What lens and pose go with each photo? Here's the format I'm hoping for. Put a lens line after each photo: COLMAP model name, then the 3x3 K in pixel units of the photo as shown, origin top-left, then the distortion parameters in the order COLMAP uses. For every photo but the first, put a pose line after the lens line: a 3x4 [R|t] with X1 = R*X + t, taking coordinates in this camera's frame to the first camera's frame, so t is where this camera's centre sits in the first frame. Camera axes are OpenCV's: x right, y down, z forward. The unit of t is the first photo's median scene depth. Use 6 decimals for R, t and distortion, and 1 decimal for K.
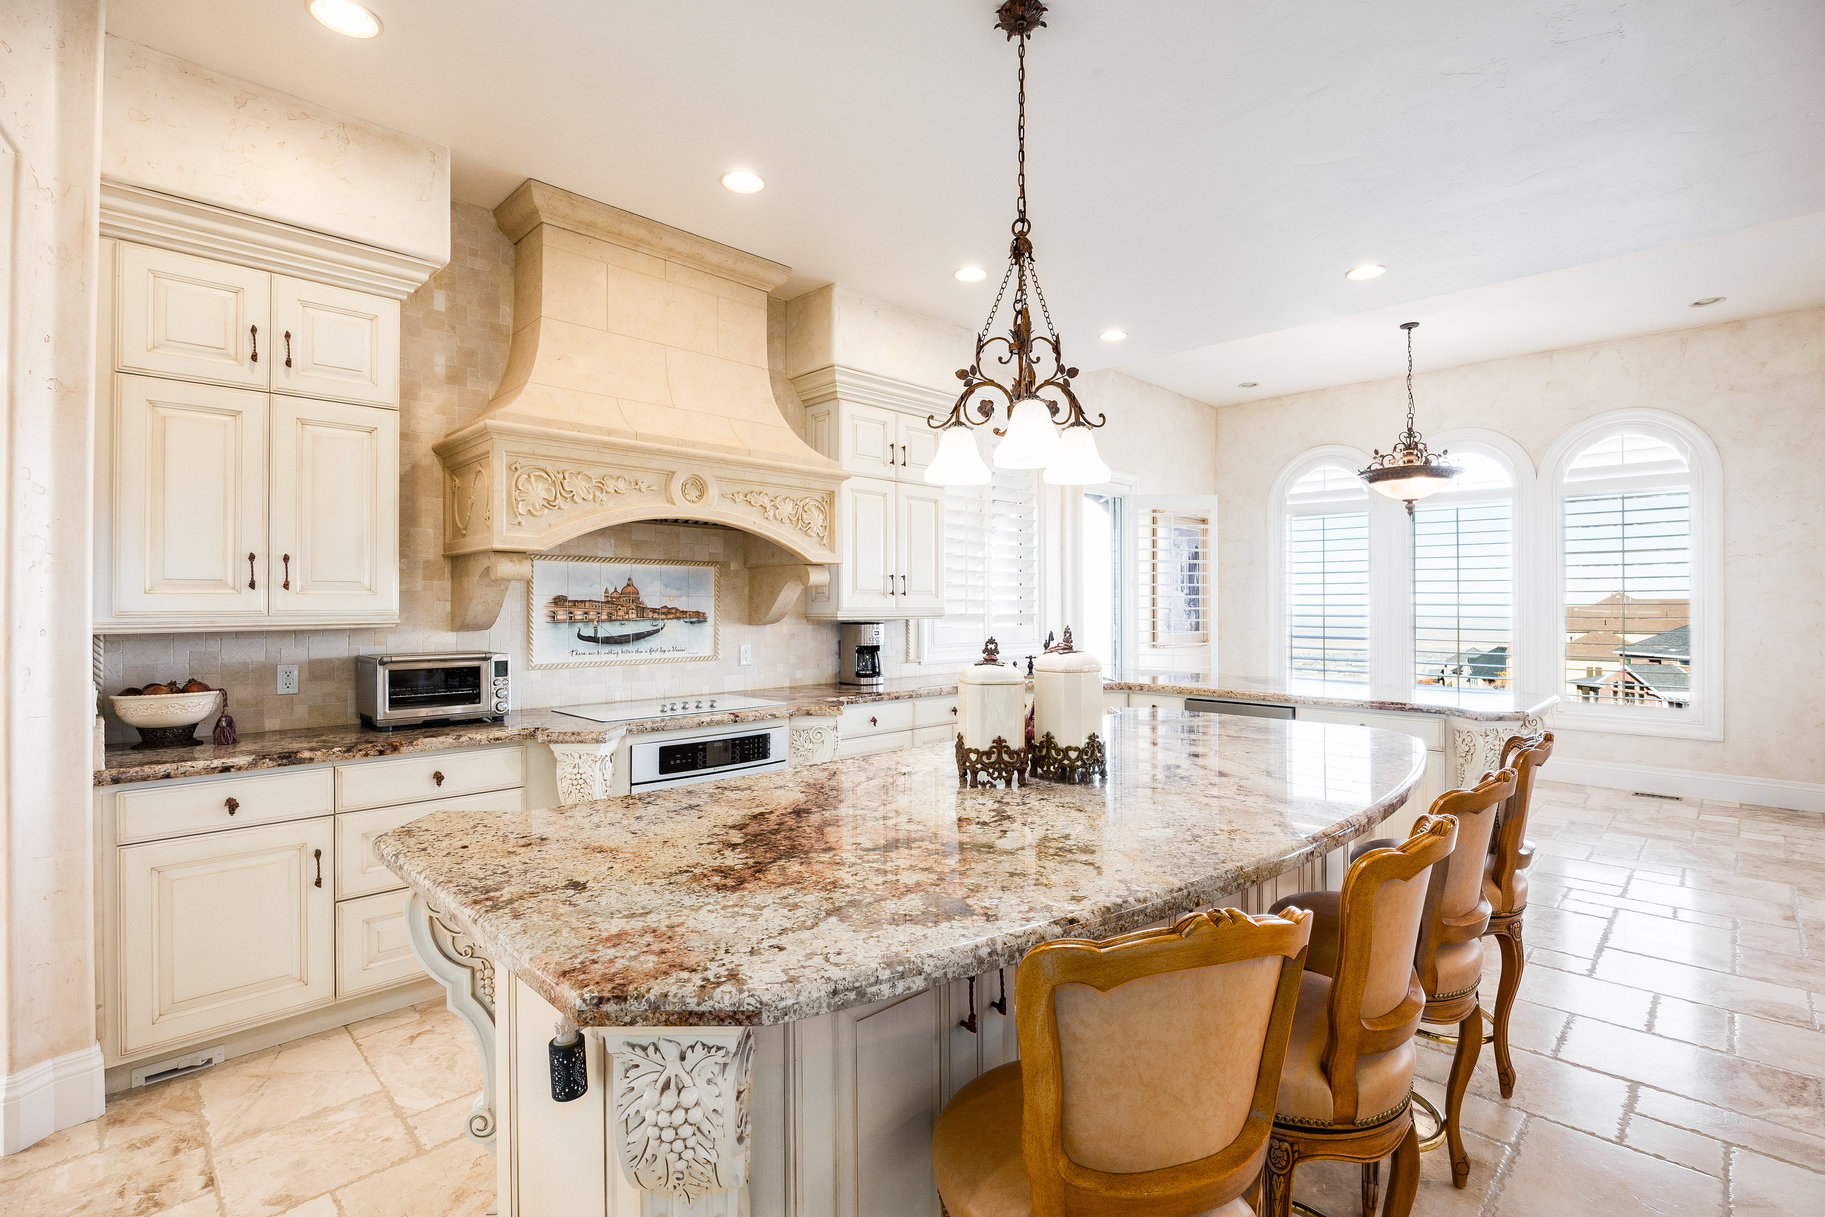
lens RADIAL K [[839.0, 0, 912.4], [0, 839.0, 607.7], [0, 0, 1]] dist [-0.010638, -0.000429]
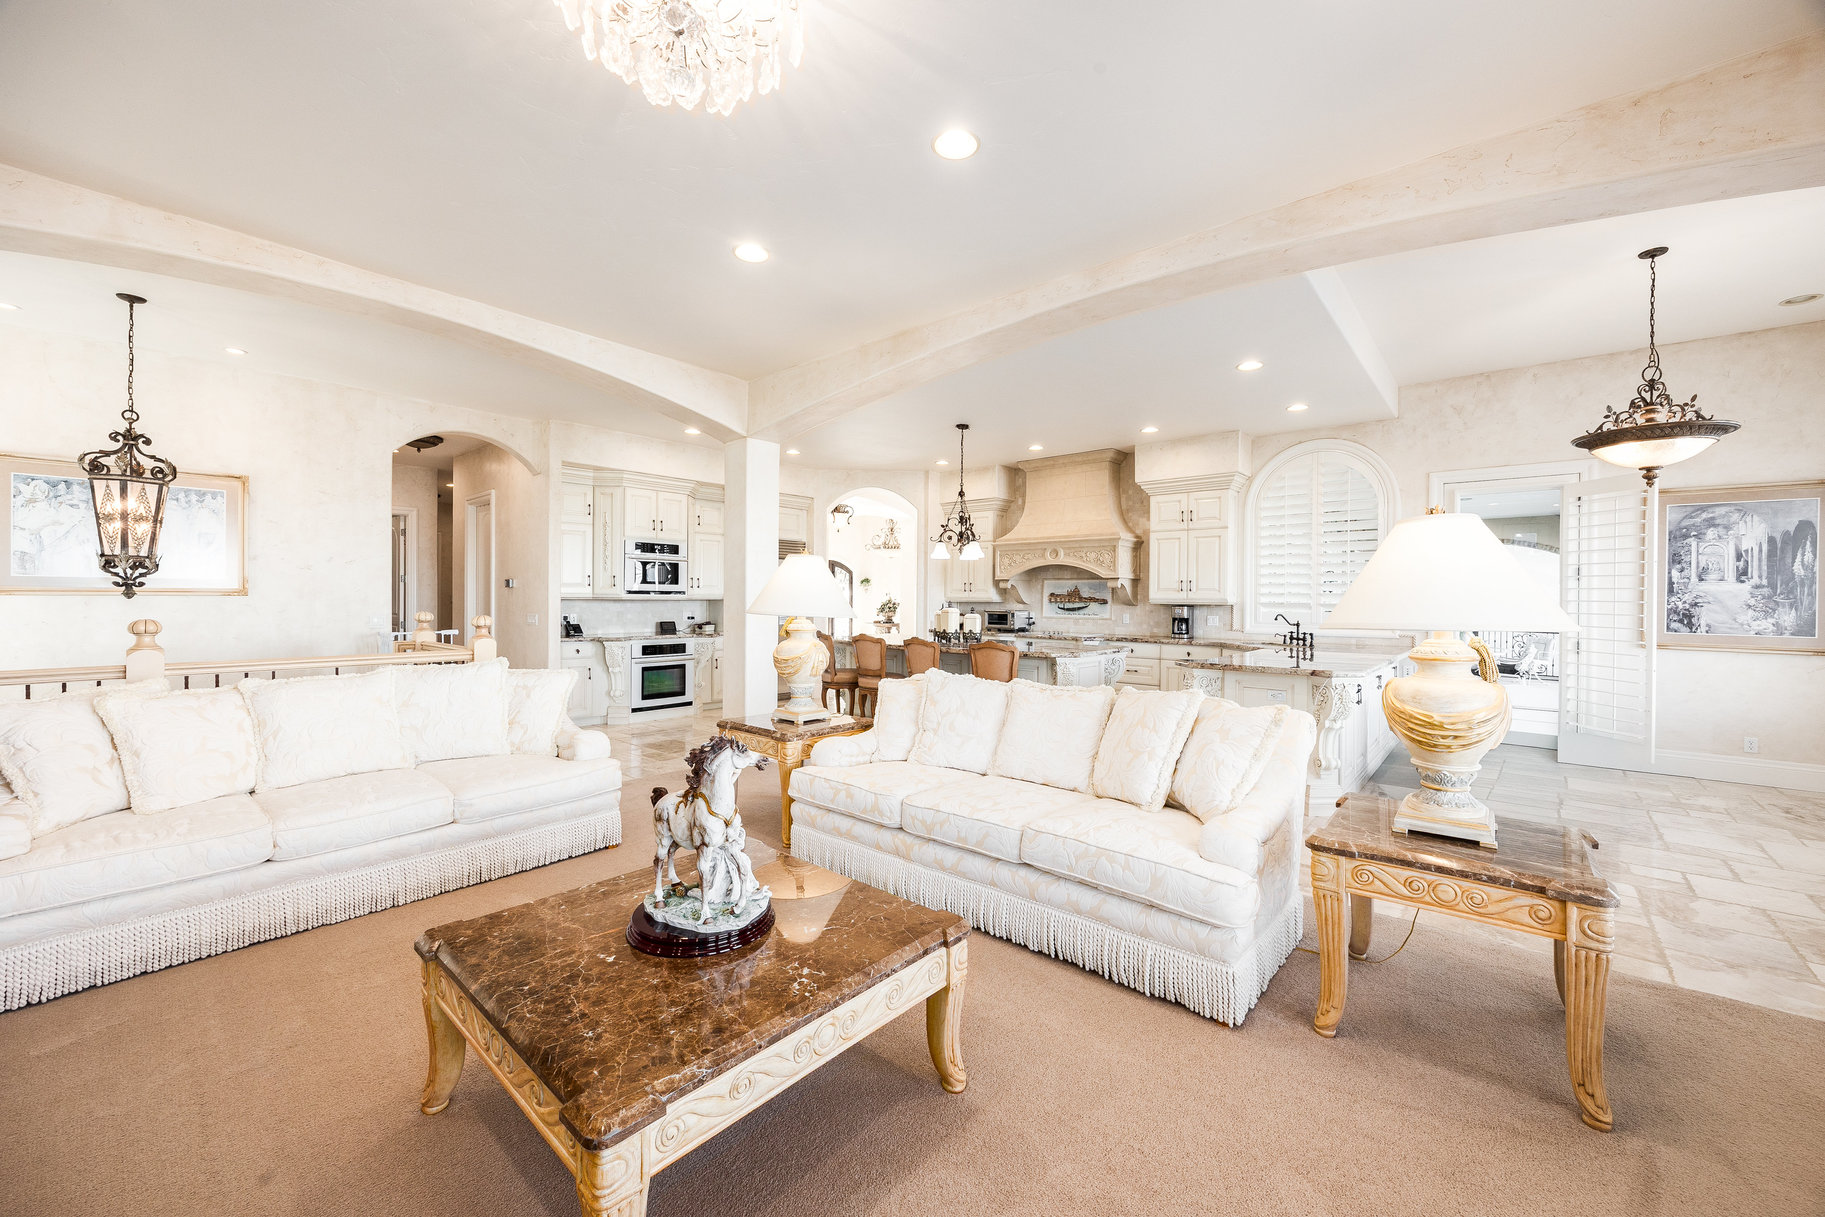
lens RADIAL K [[706.6, 0, 911.9], [0, 706.6, 604.9], [0, 0, 1]] dist [0.000438, 0.000051]
pose [[0.074921, 0.006490, -0.997168, 1.795413], [-0.012869, 0.999902, 0.005541, 0.018116], [0.997106, 0.012418, 0.074997, 0.321773]]
